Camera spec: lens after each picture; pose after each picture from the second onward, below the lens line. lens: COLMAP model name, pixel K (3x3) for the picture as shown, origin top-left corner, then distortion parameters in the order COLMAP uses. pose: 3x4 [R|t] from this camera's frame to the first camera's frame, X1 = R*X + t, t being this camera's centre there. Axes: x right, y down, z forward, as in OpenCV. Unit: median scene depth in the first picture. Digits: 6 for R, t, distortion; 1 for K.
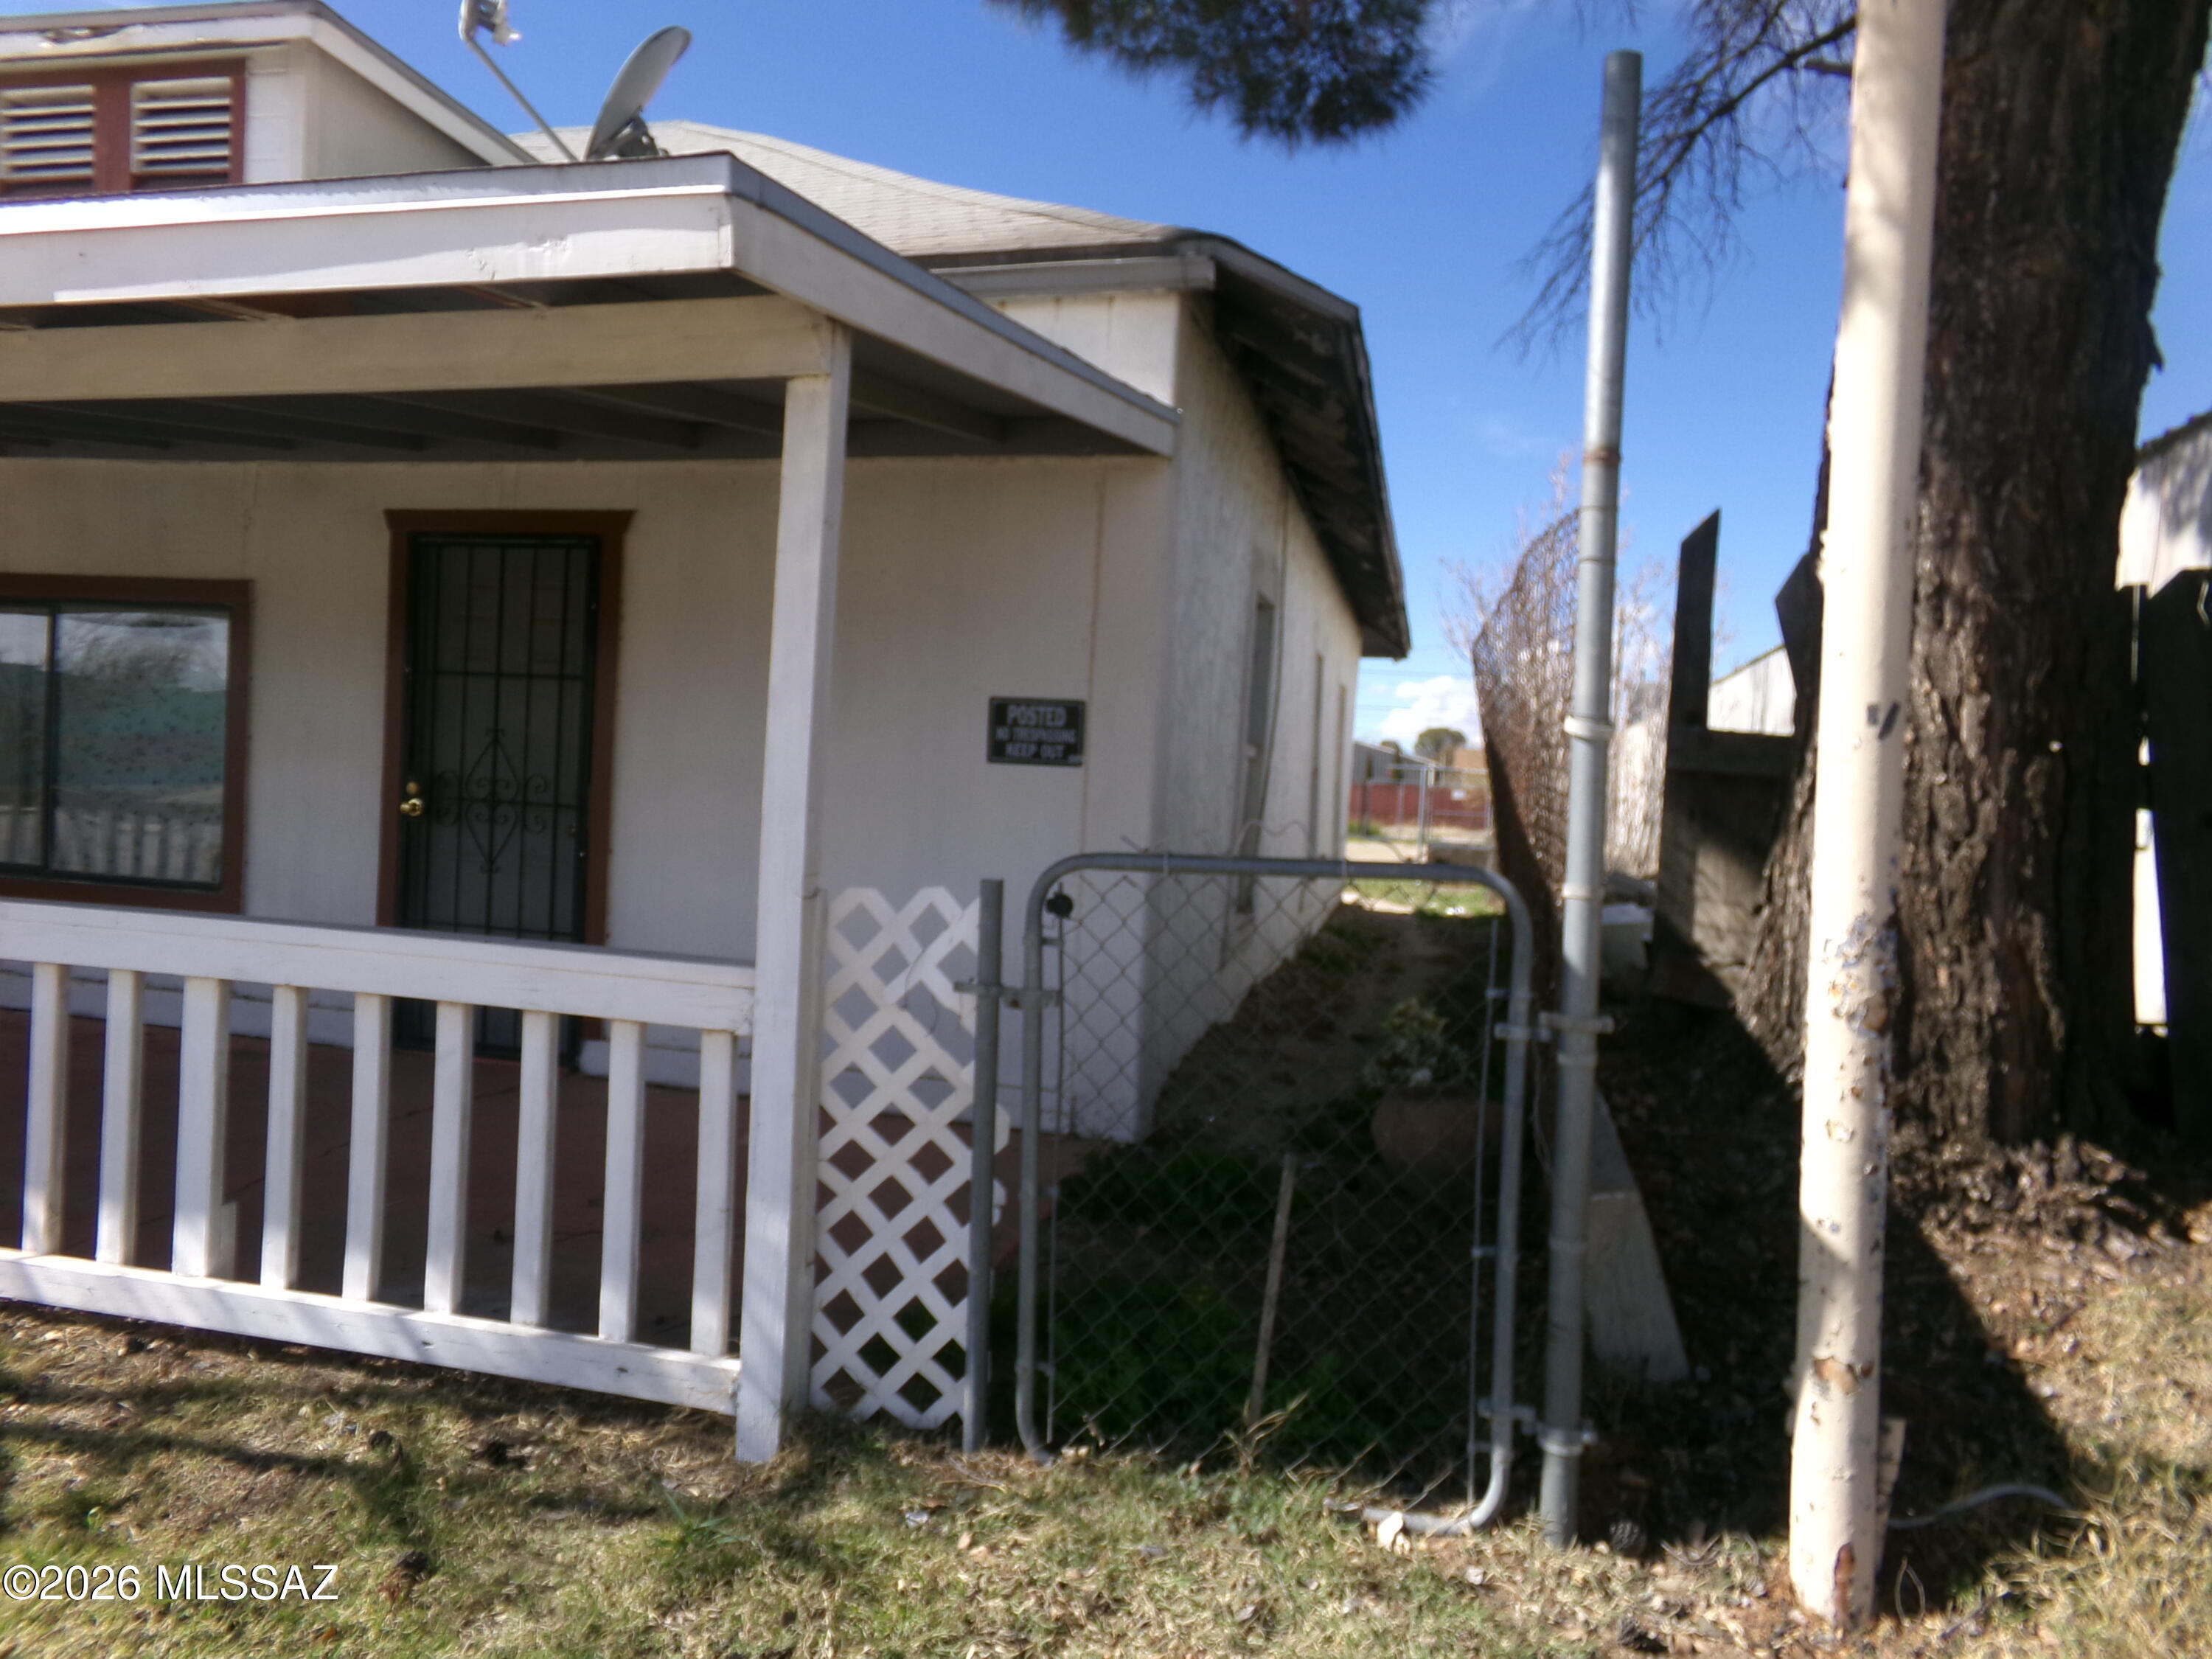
lens RADIAL K [[1495.5, 0, 1095.5], [0, 1495.5, 832.4], [0, 0, 1]] dist [-0.037974, 0.068338]
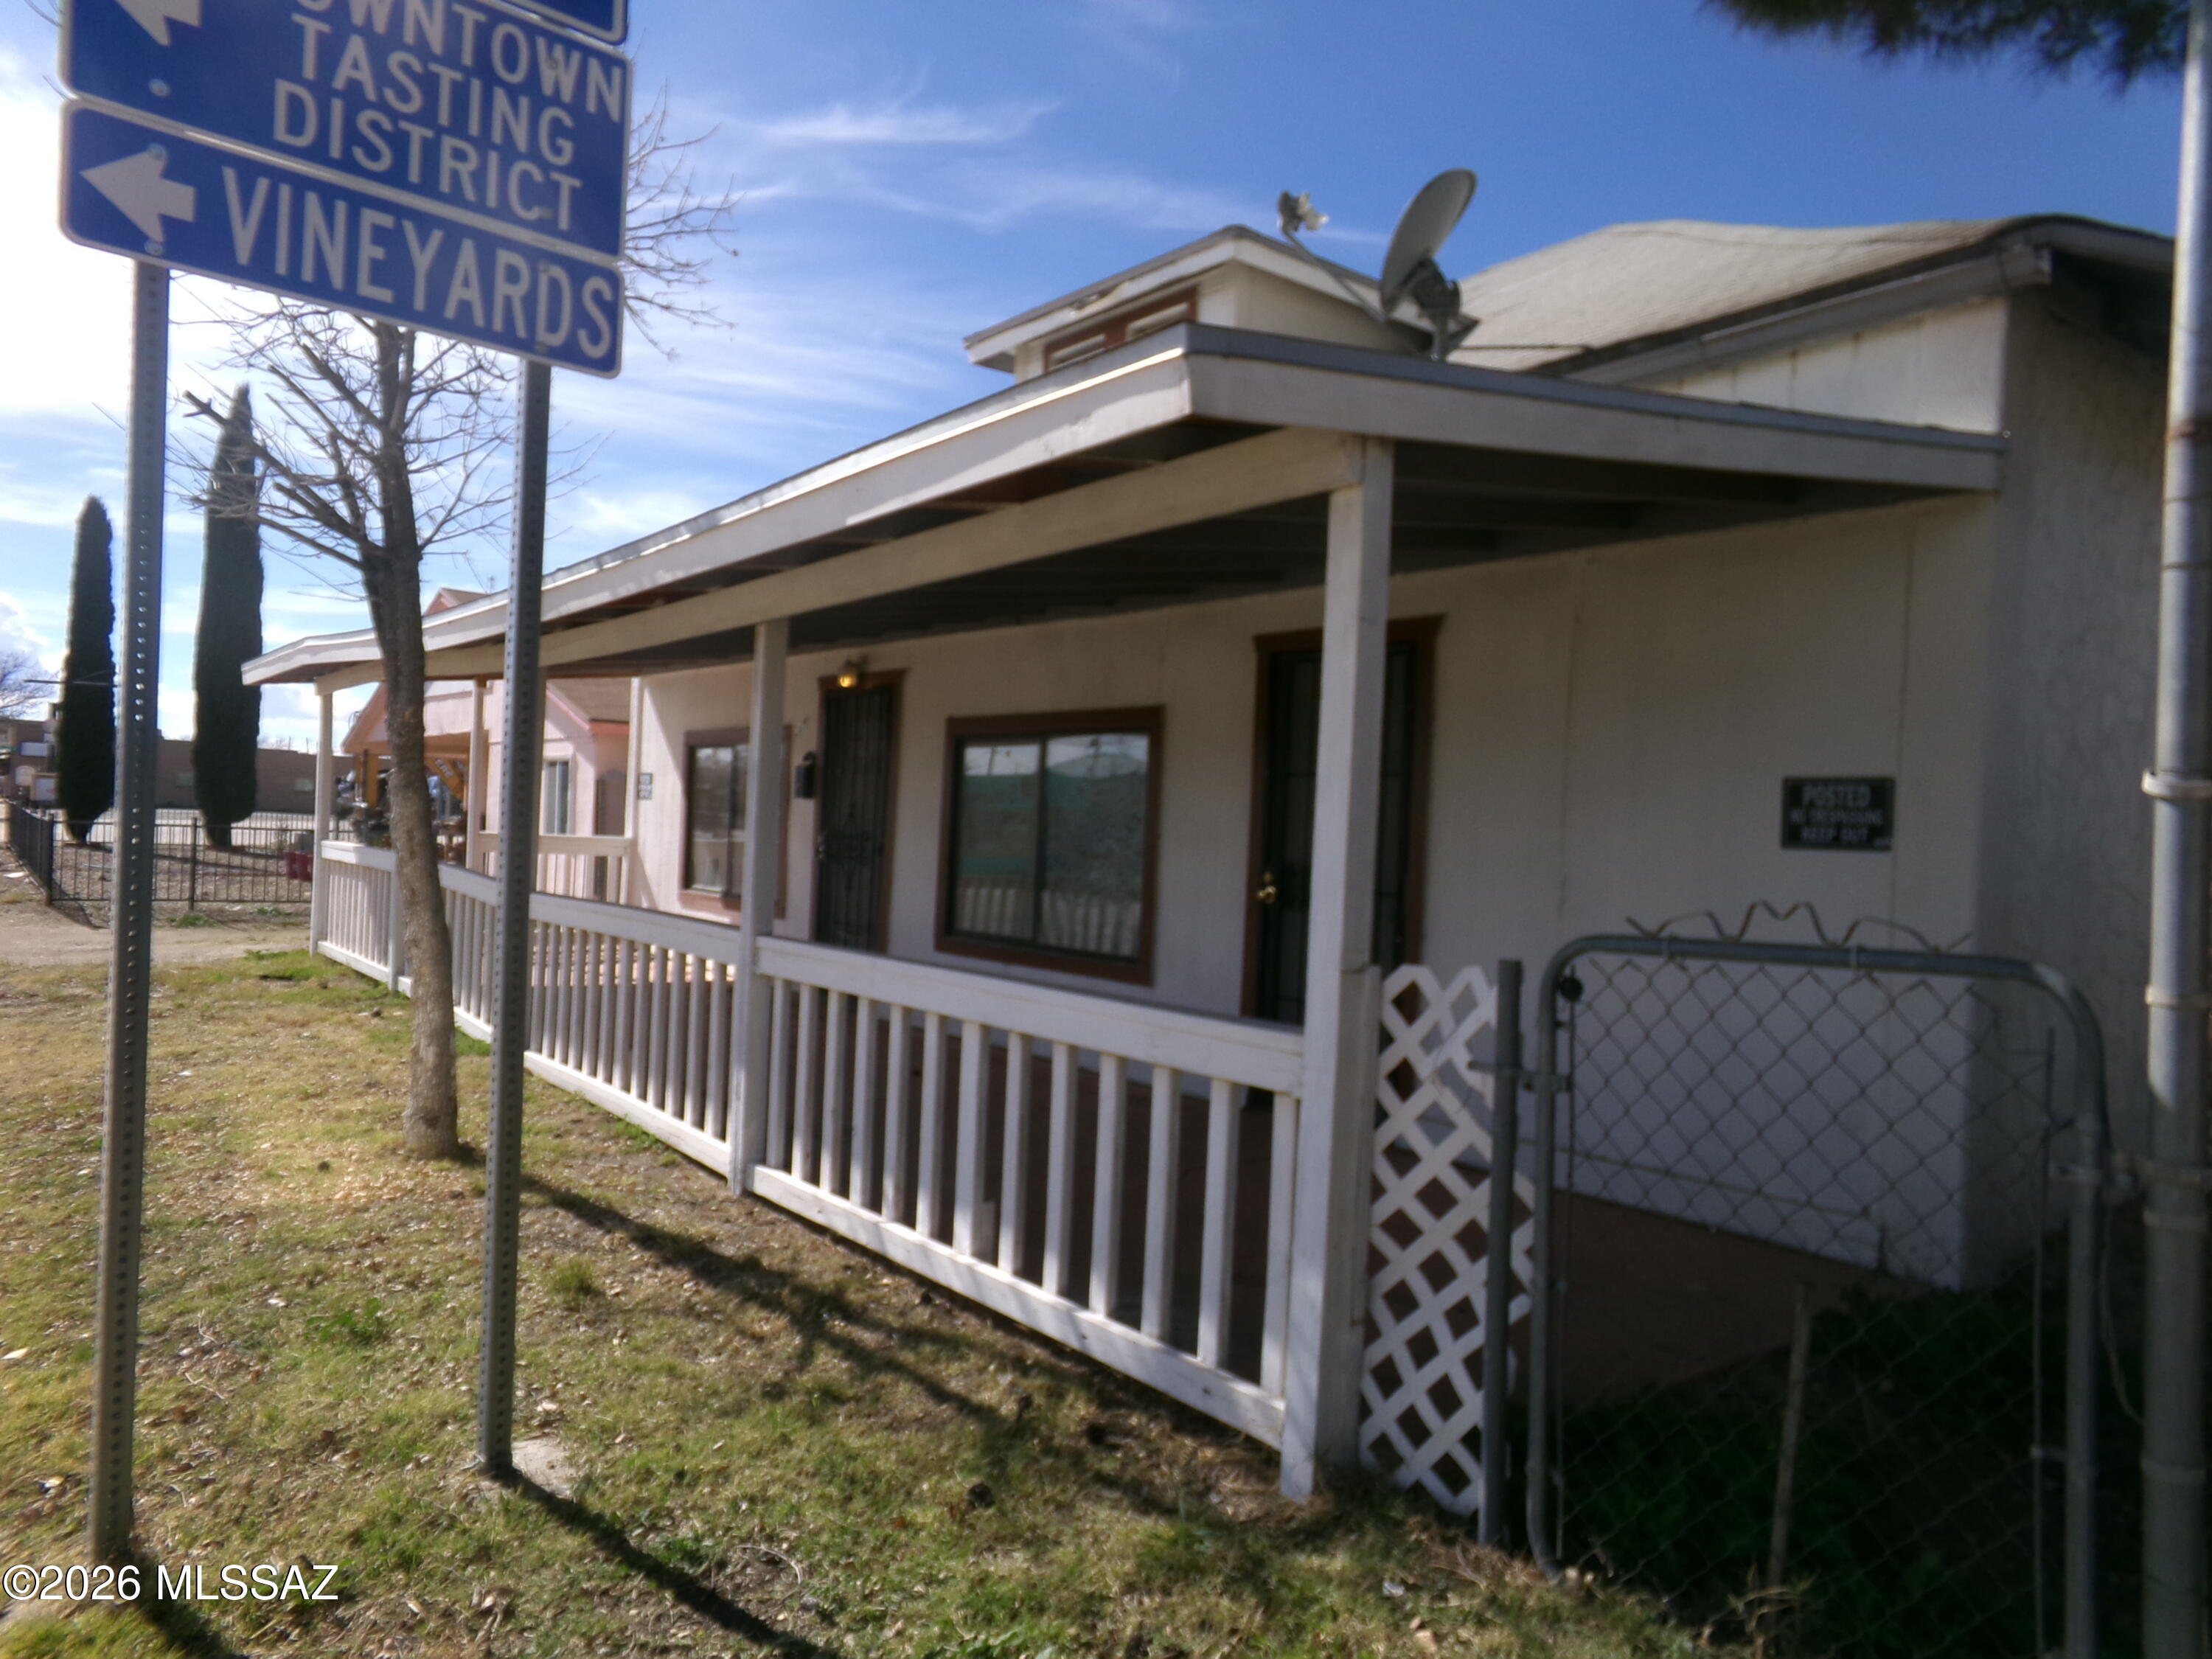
lens RADIAL K [[1495.5, 0, 1095.5], [0, 1495.5, 832.4], [0, 0, 1]] dist [-0.037974, 0.068338]
pose [[0.791148, -0.018580, -0.611343, 0.305724], [-0.021157, 0.998109, -0.057714, 0.010194], [0.611259, 0.058594, 0.789259, 0.043639]]
